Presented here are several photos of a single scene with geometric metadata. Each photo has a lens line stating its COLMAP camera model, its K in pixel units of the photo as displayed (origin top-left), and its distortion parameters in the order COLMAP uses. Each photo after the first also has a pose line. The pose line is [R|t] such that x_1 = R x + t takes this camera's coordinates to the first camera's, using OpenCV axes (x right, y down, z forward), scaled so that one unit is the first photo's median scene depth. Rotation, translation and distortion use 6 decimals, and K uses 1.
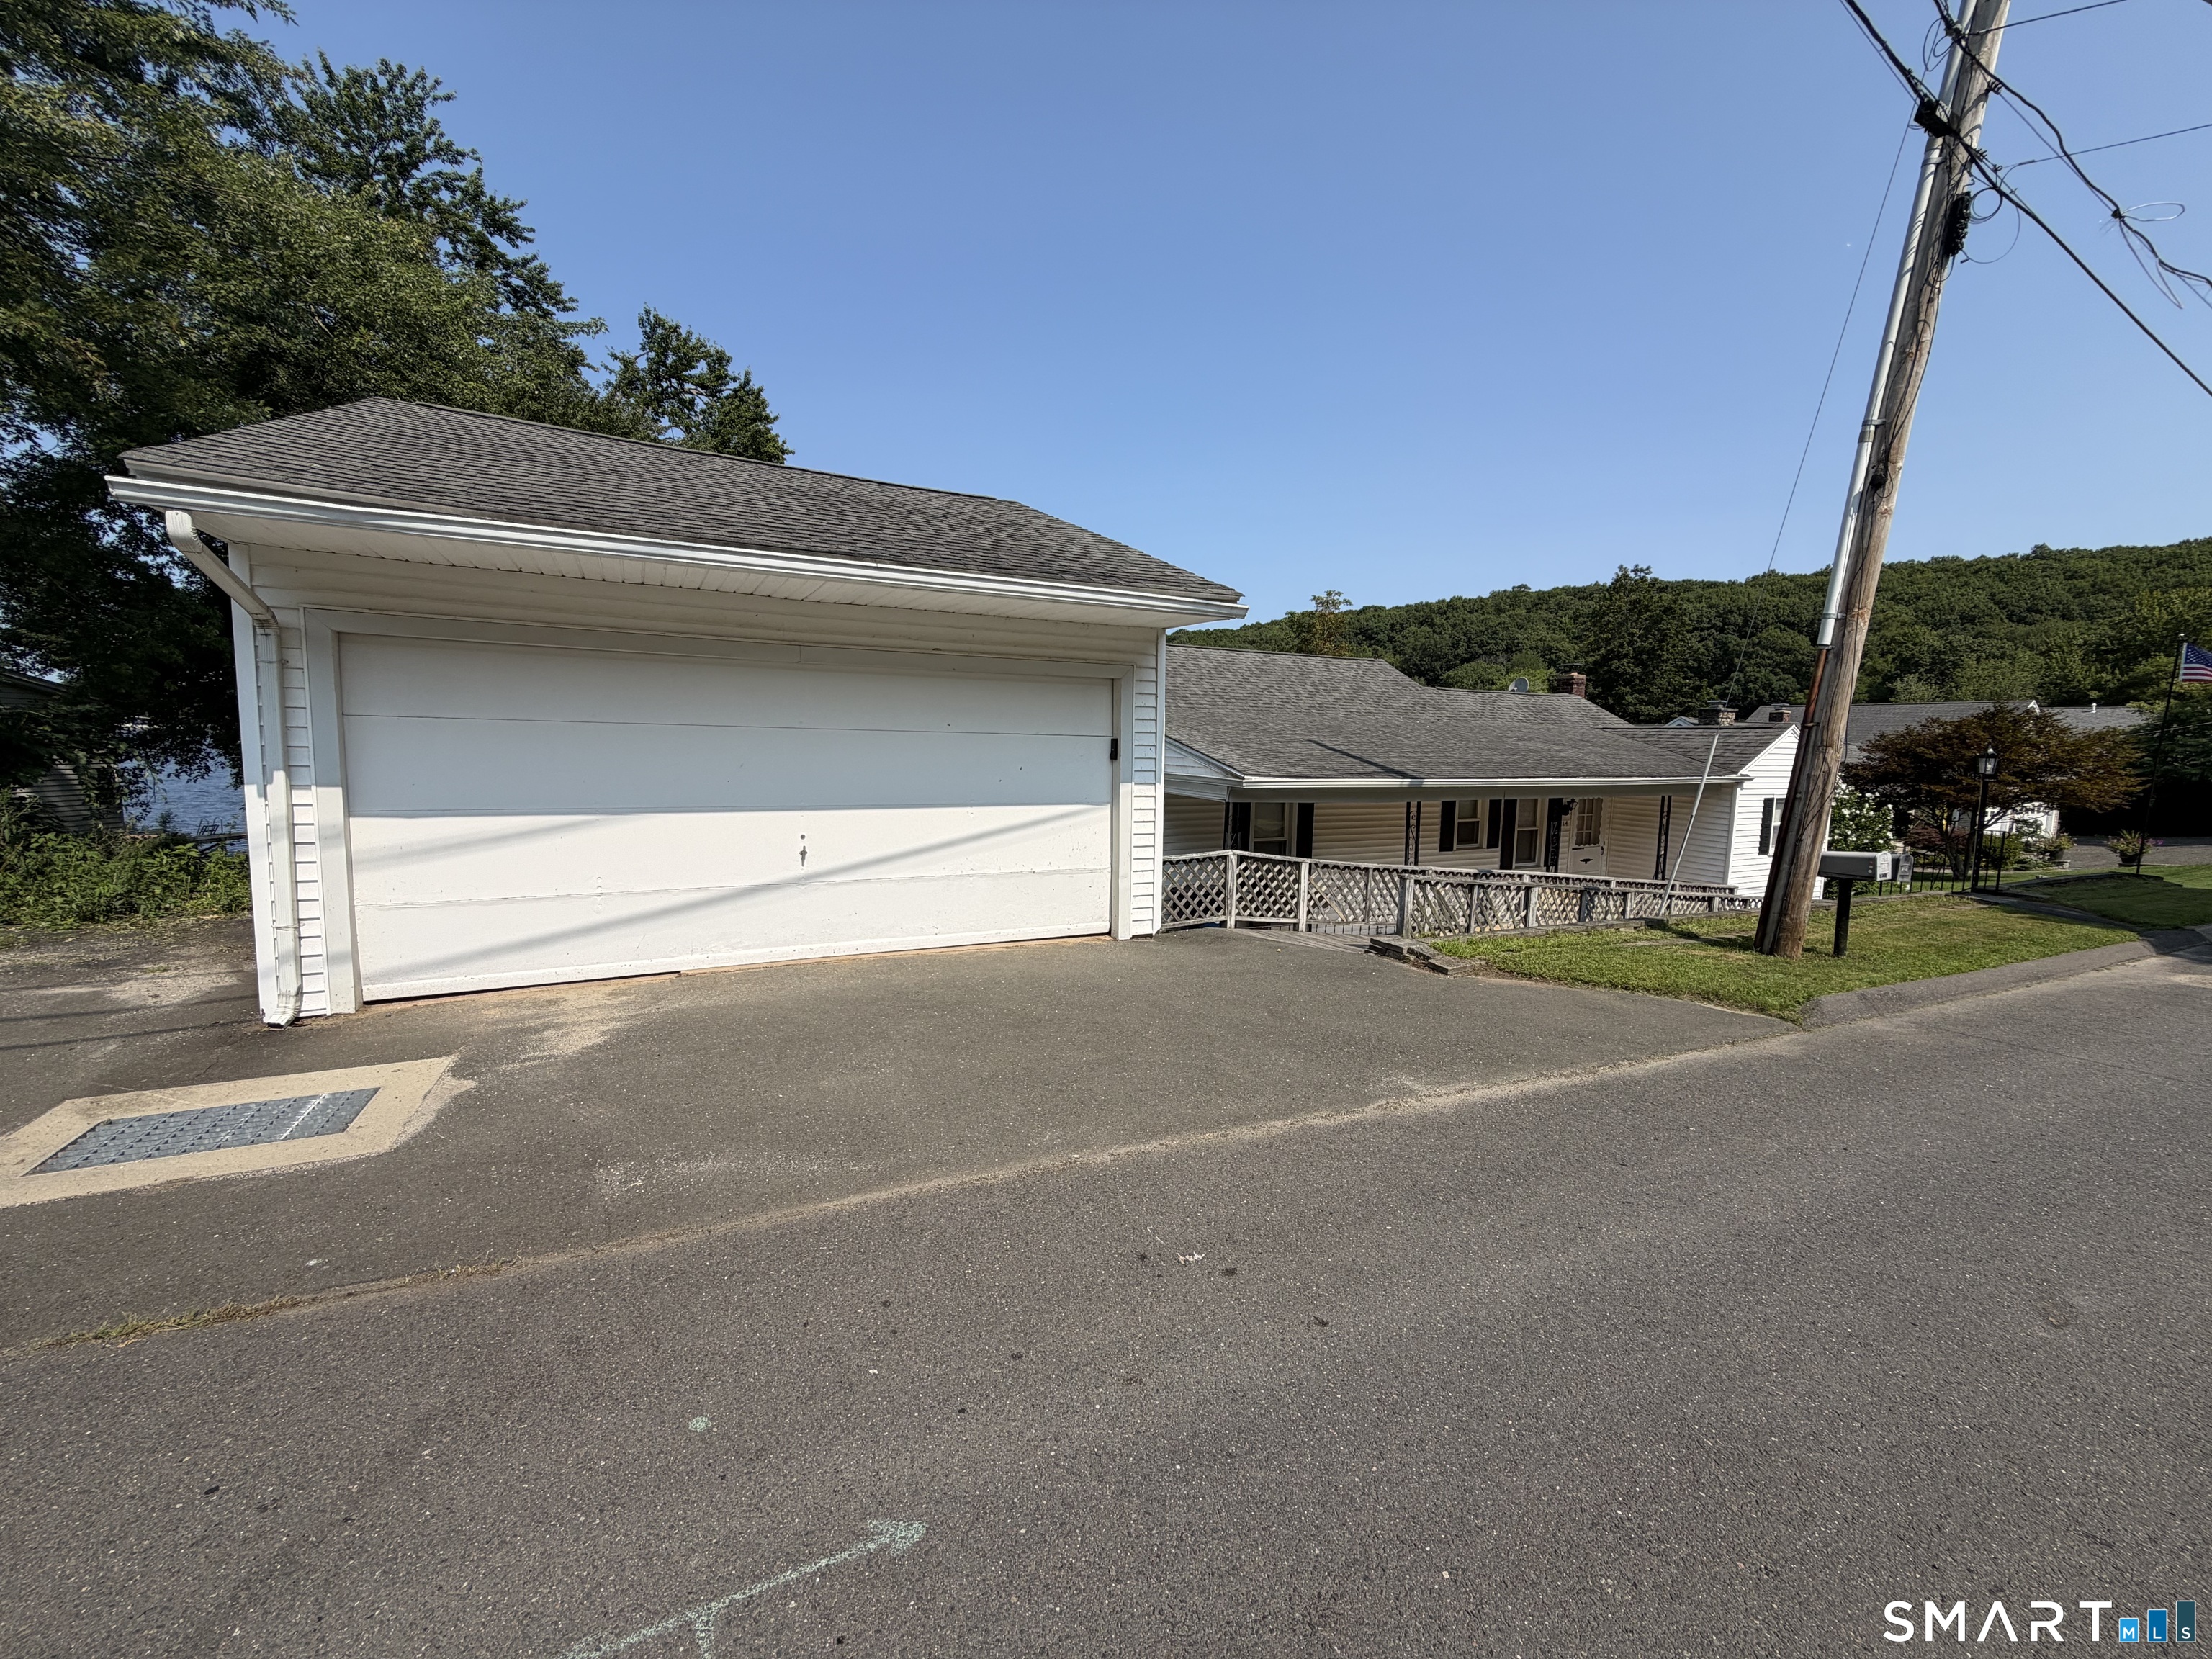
lens RADIAL K [[891.0, 0, 1104.5], [0, 891.0, 833.3], [0, 0, 1]] dist [0.000873, 0.000614]
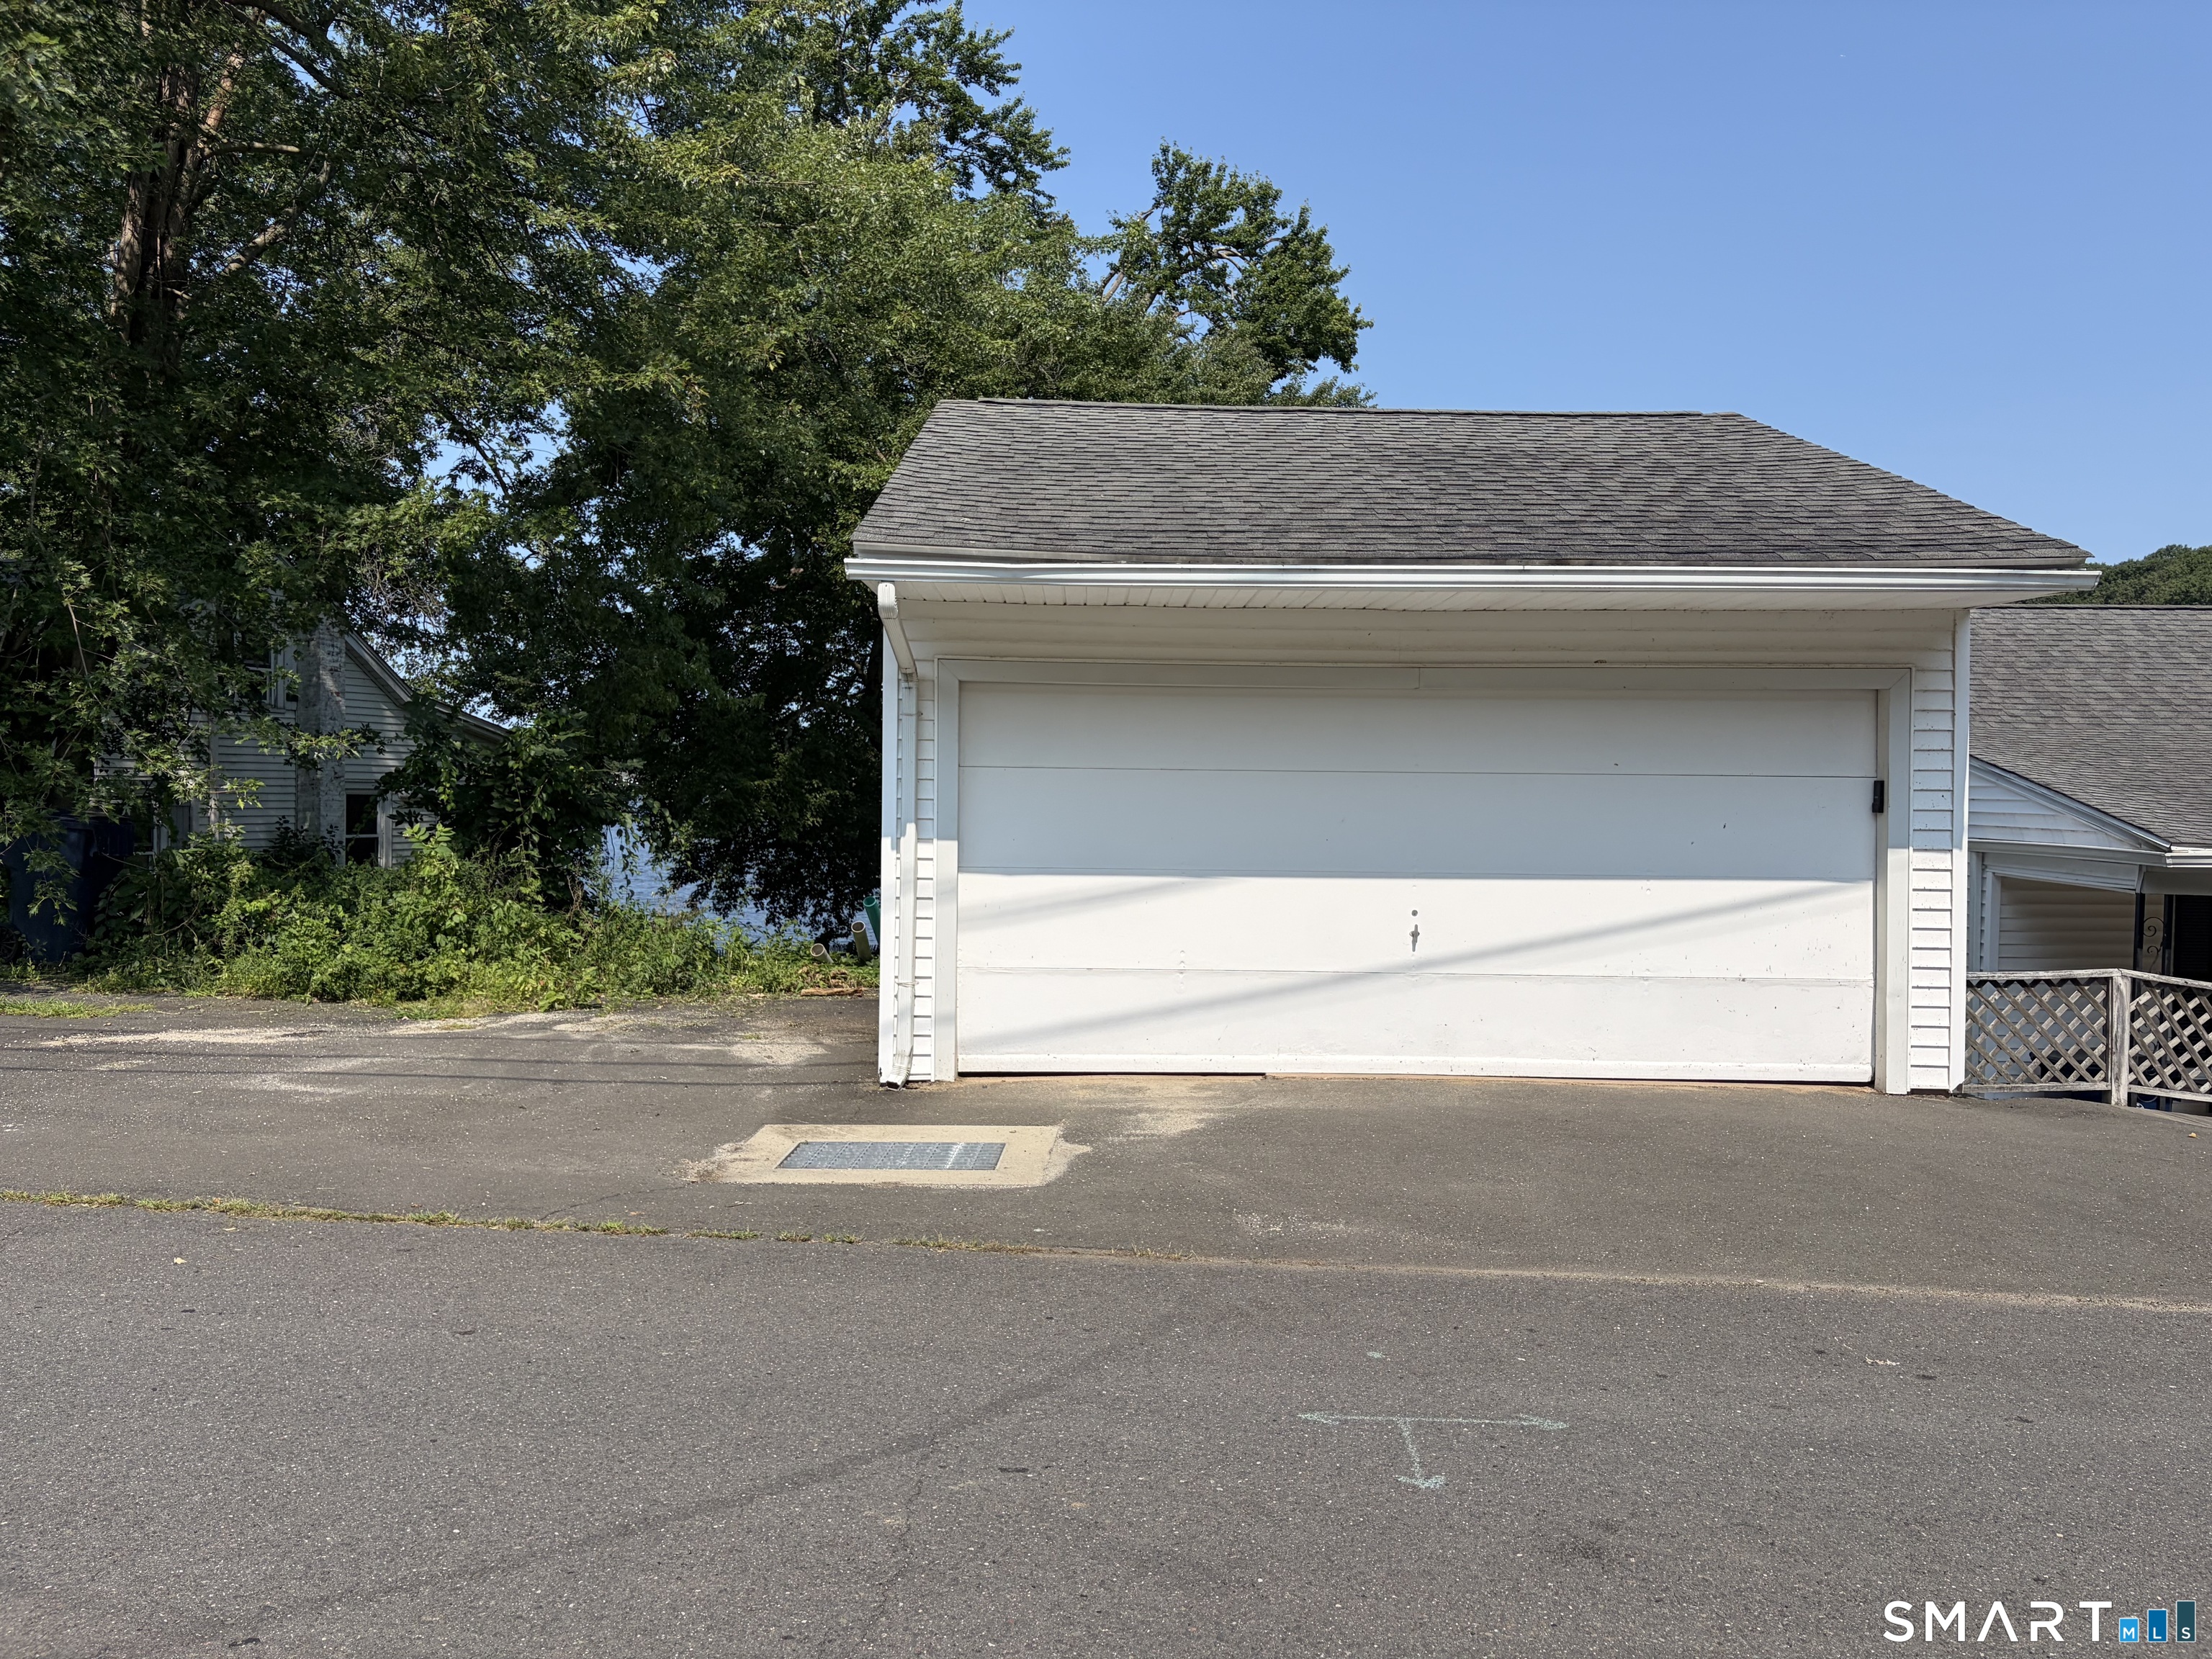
lens RADIAL K [[1685.8, 0, 1097.9], [0, 1685.8, 839.1], [0, 0, 1]] dist [0.050169, -0.050397]
pose [[0.888420, 0.001494, -0.459030, 0.074292], [-0.037894, 0.996820, -0.070097, 0.045462], [0.457465, 0.079670, 0.885651, -0.360029]]
